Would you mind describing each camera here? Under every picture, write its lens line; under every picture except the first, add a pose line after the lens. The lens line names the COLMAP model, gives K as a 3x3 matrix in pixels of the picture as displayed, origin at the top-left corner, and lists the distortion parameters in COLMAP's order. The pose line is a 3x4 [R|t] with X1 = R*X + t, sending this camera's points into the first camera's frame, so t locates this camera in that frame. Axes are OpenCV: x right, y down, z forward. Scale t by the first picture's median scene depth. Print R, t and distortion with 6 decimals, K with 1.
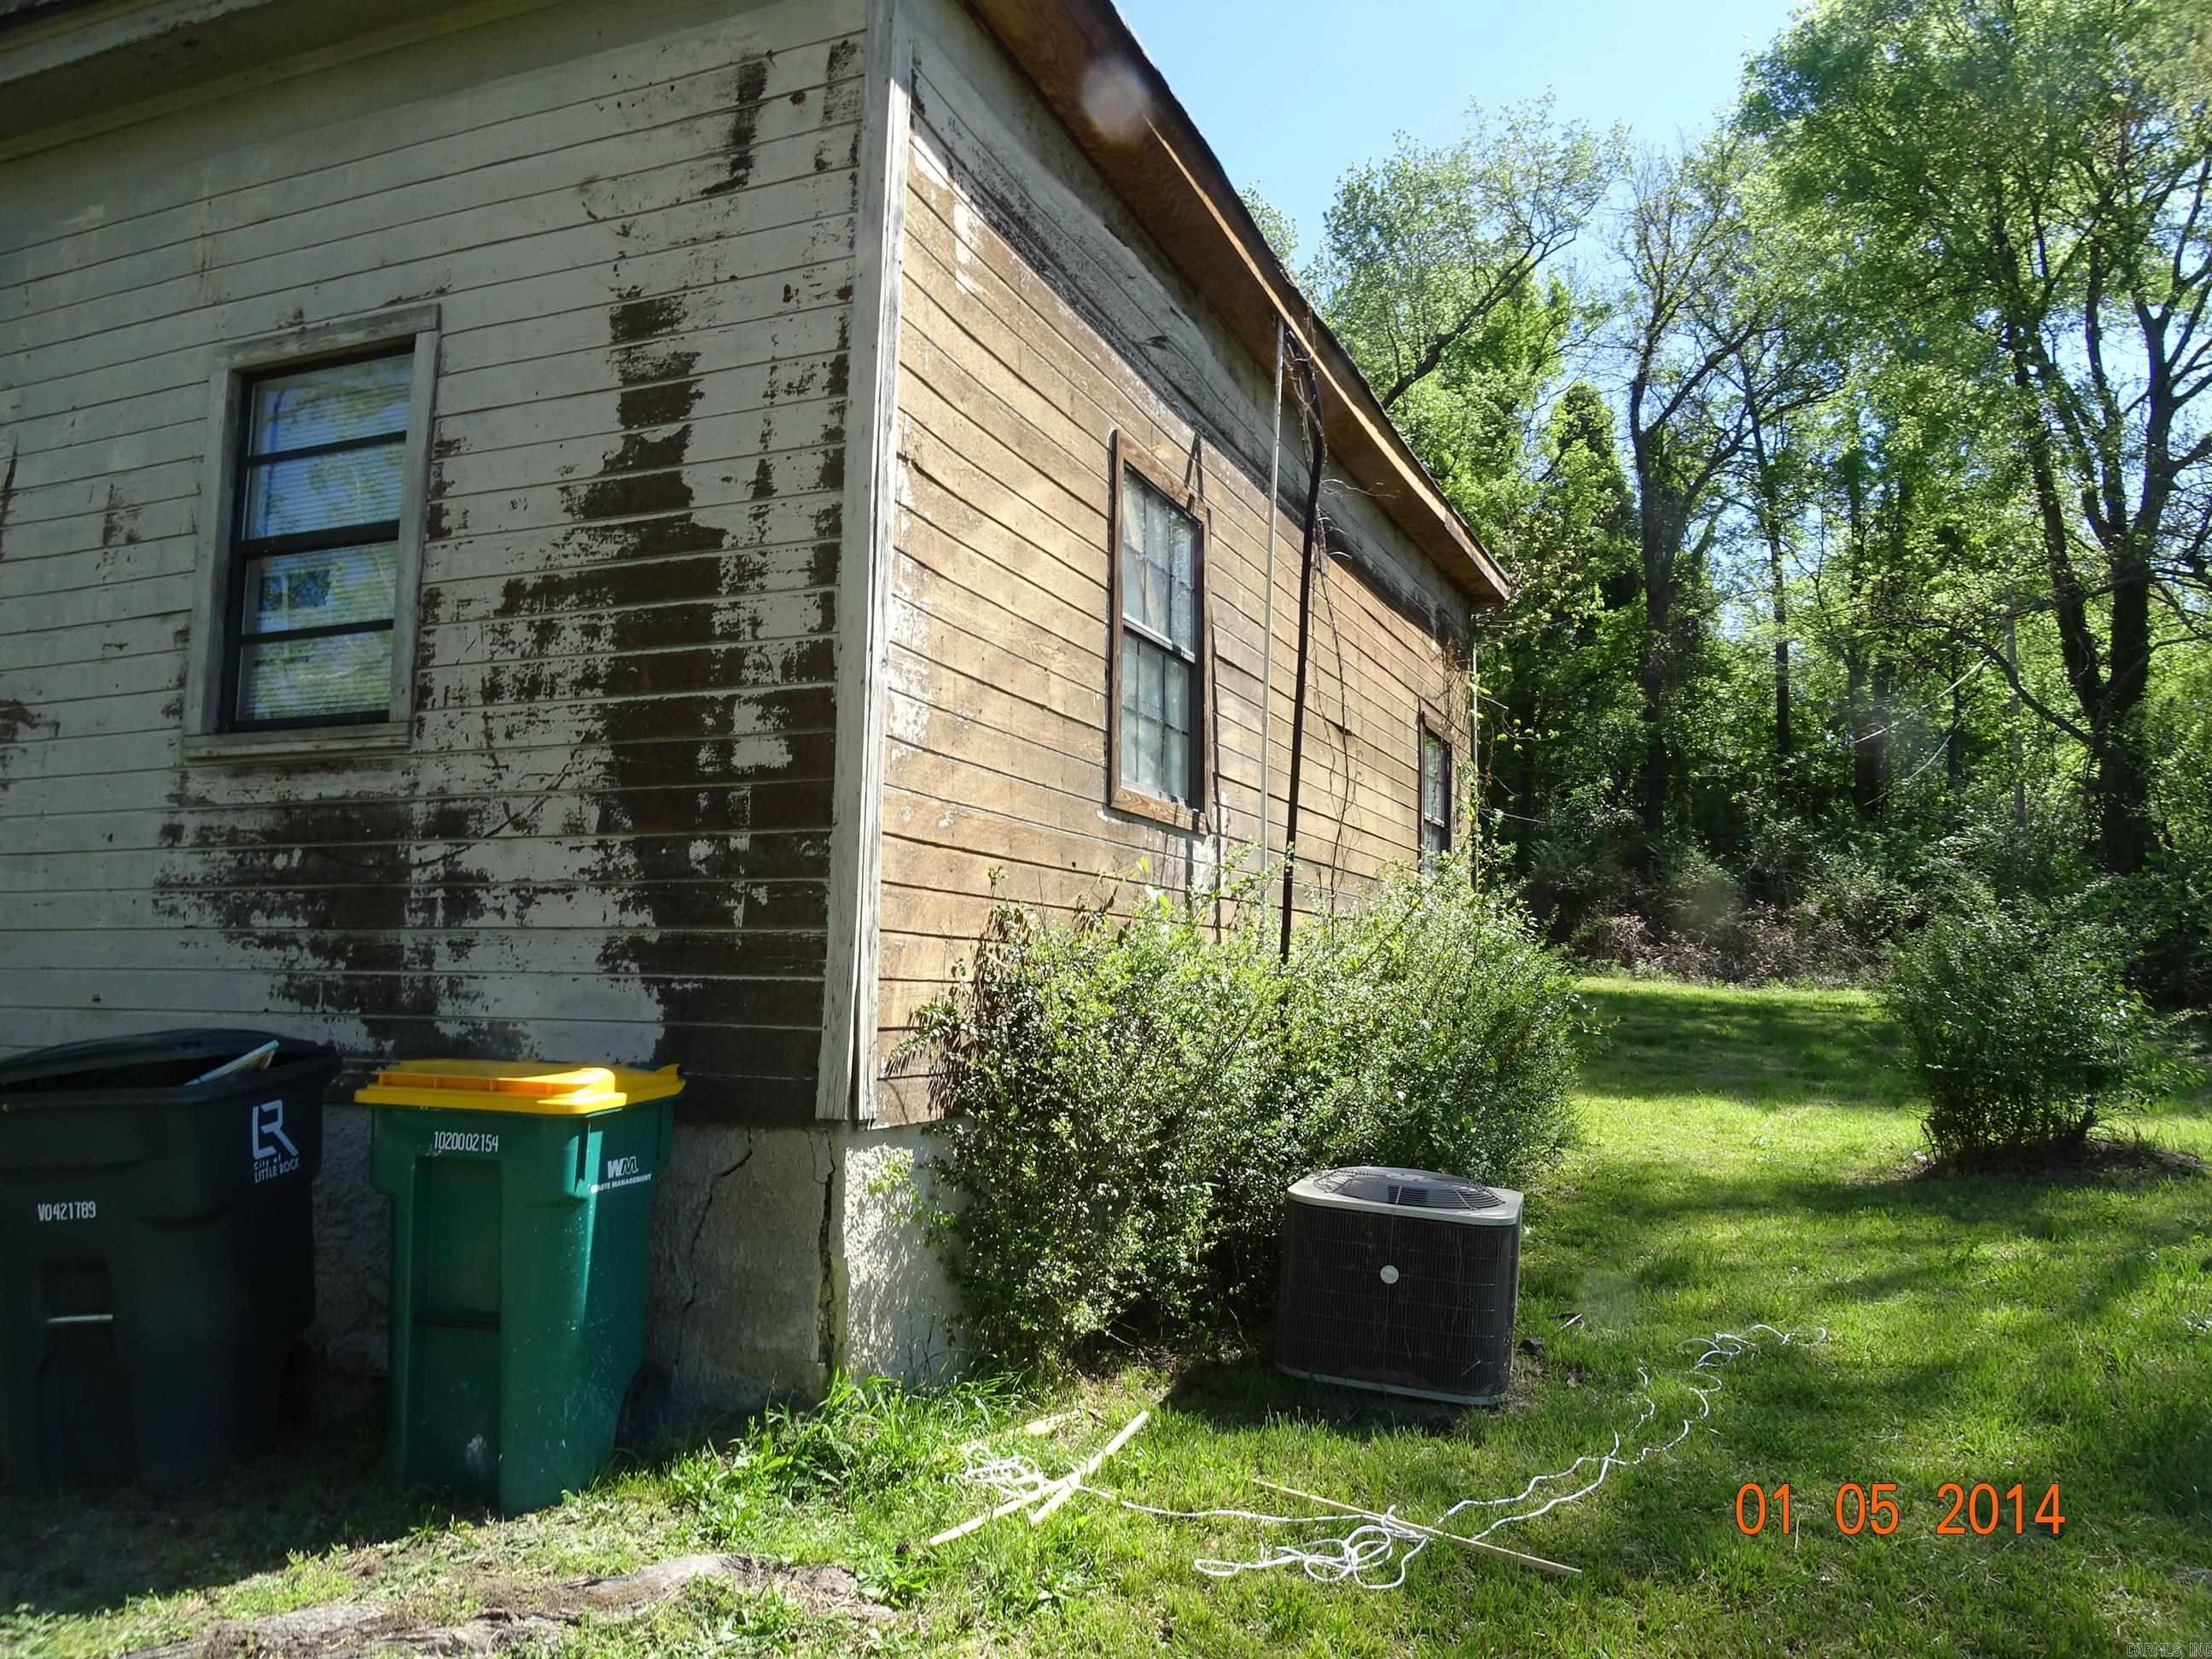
lens RADIAL K [[1591.4, 0, 1106.0], [0, 1591.4, 829.5], [0, 0, 1]] dist [-0.001039, 0.011065]
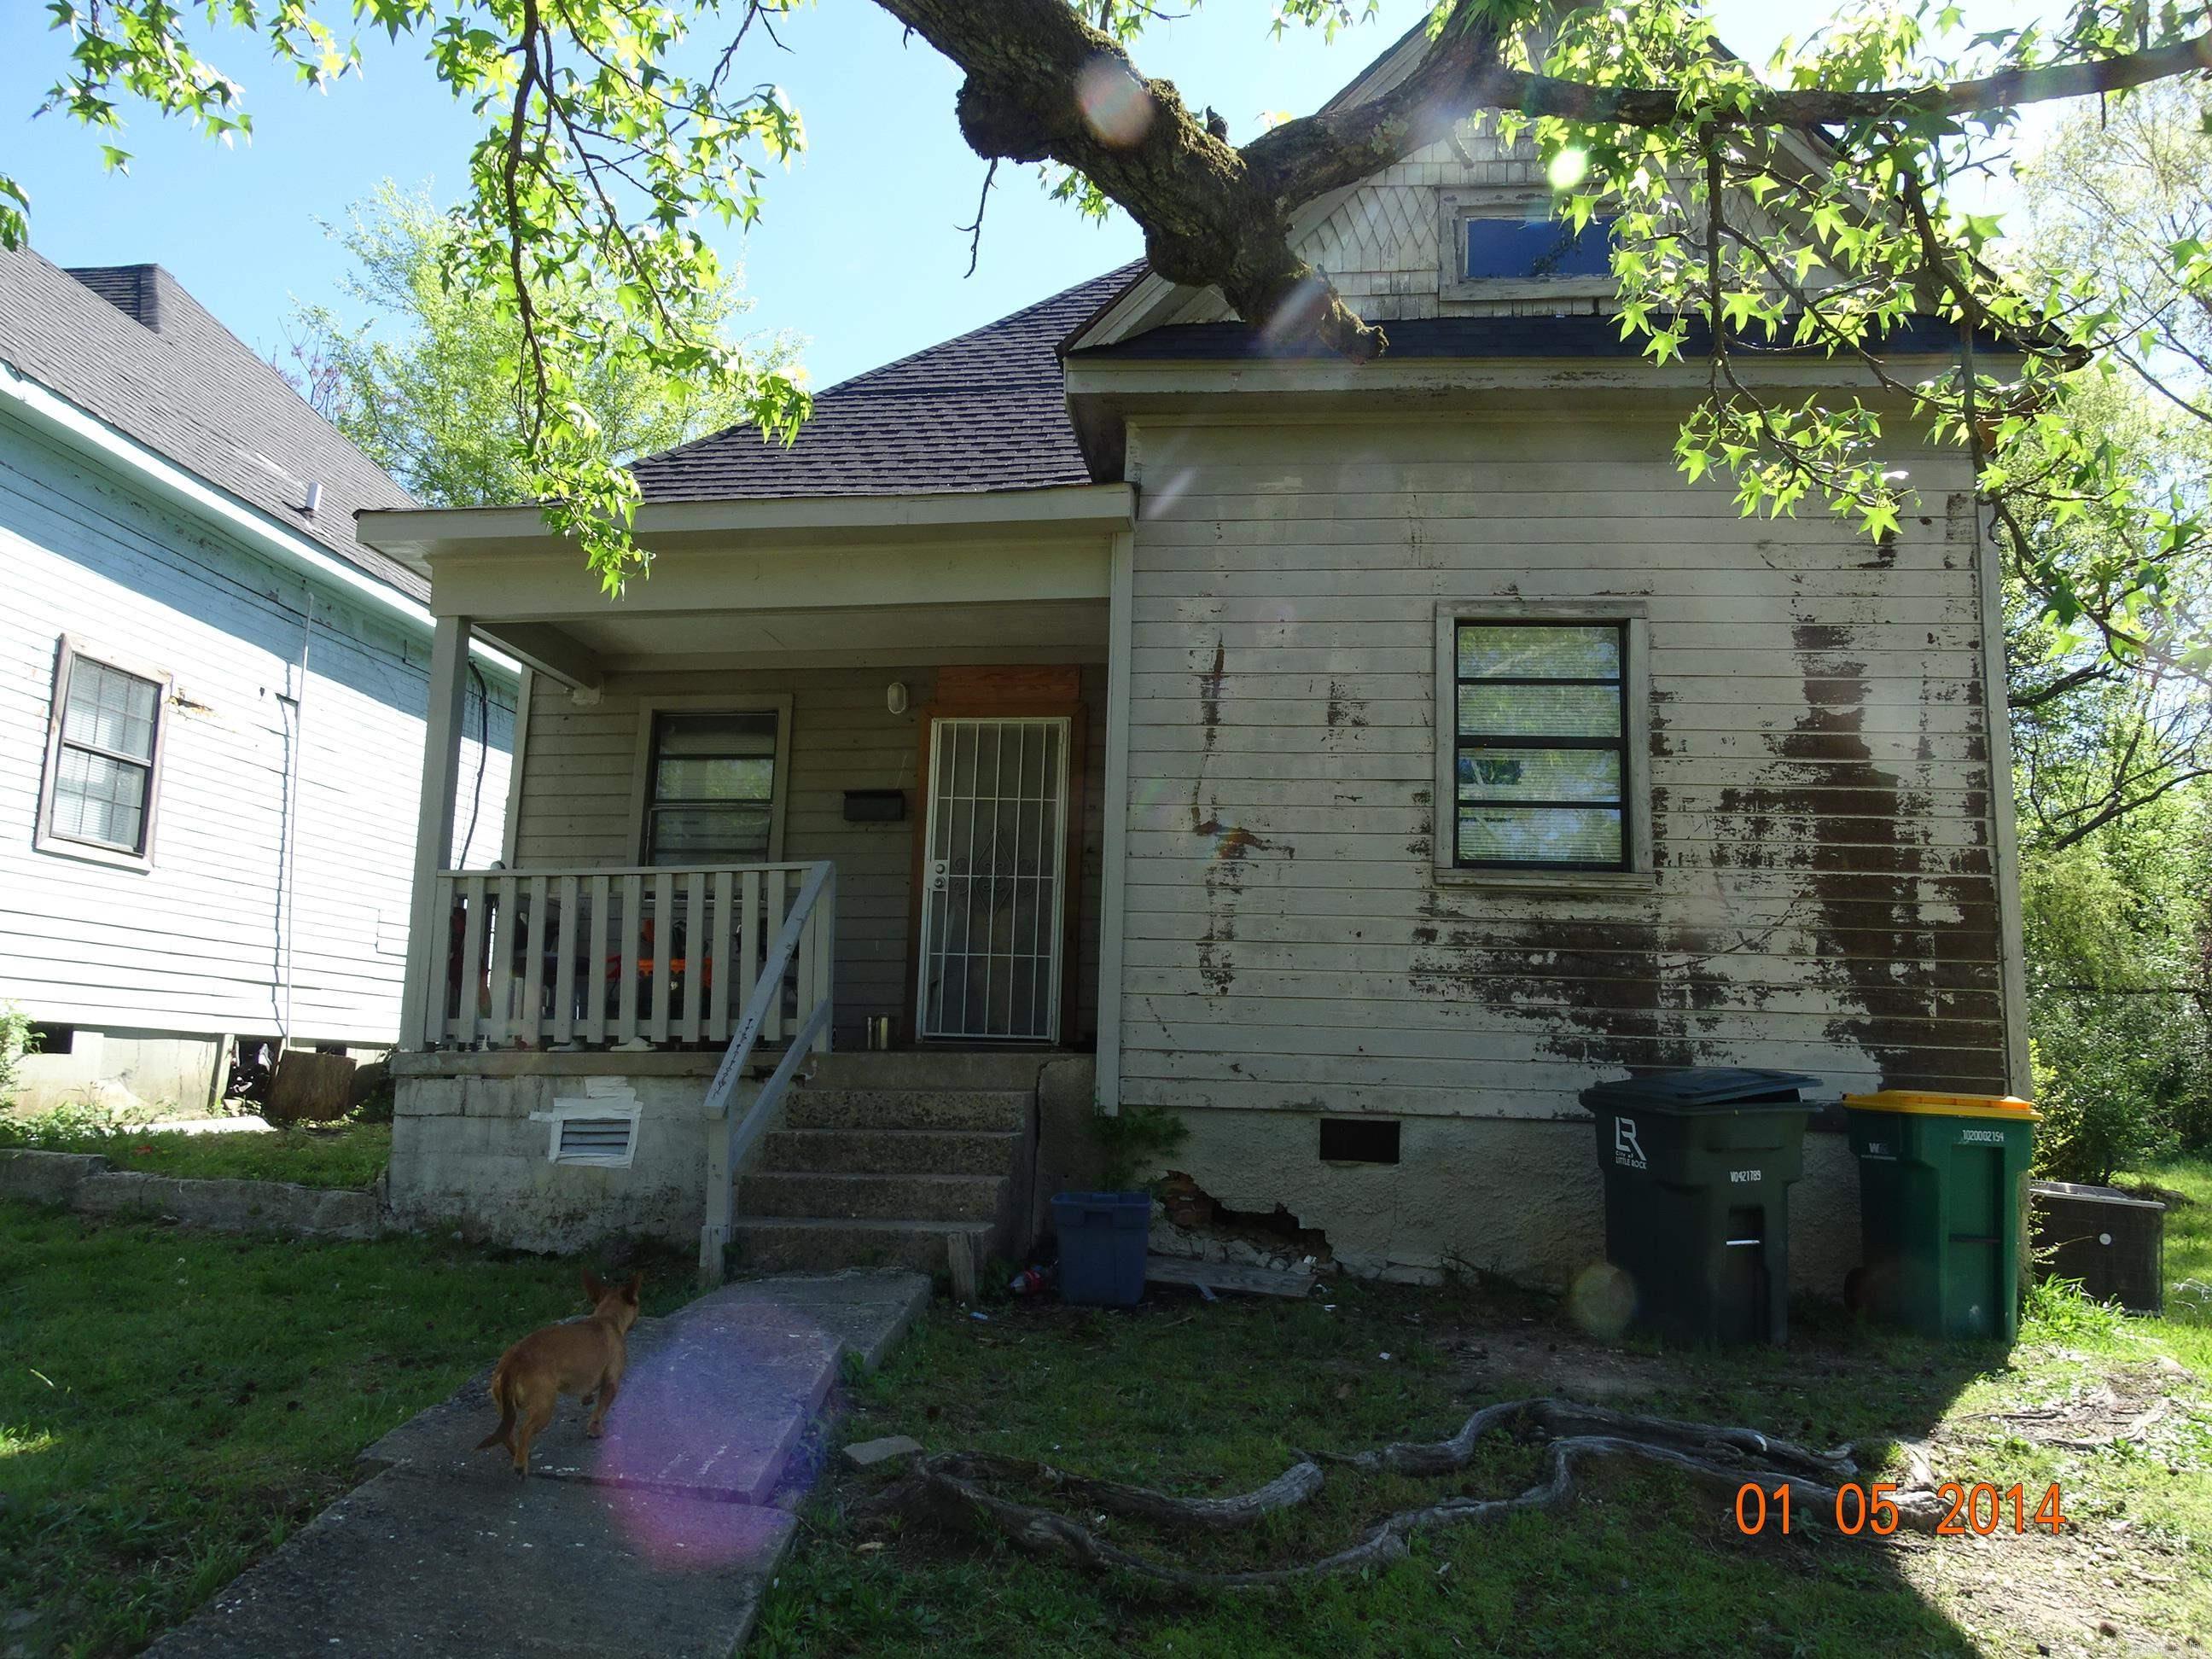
lens RADIAL K [[1591.4, 0, 1106.0], [0, 1591.4, 829.5], [0, 0, 1]] dist [-0.001039, 0.011065]
pose [[0.956736, 0.067577, 0.283003, -1.431376], [-0.052622, 0.996803, -0.060126, 0.010267], [-0.286161, 0.042632, 0.957233, -0.335076]]
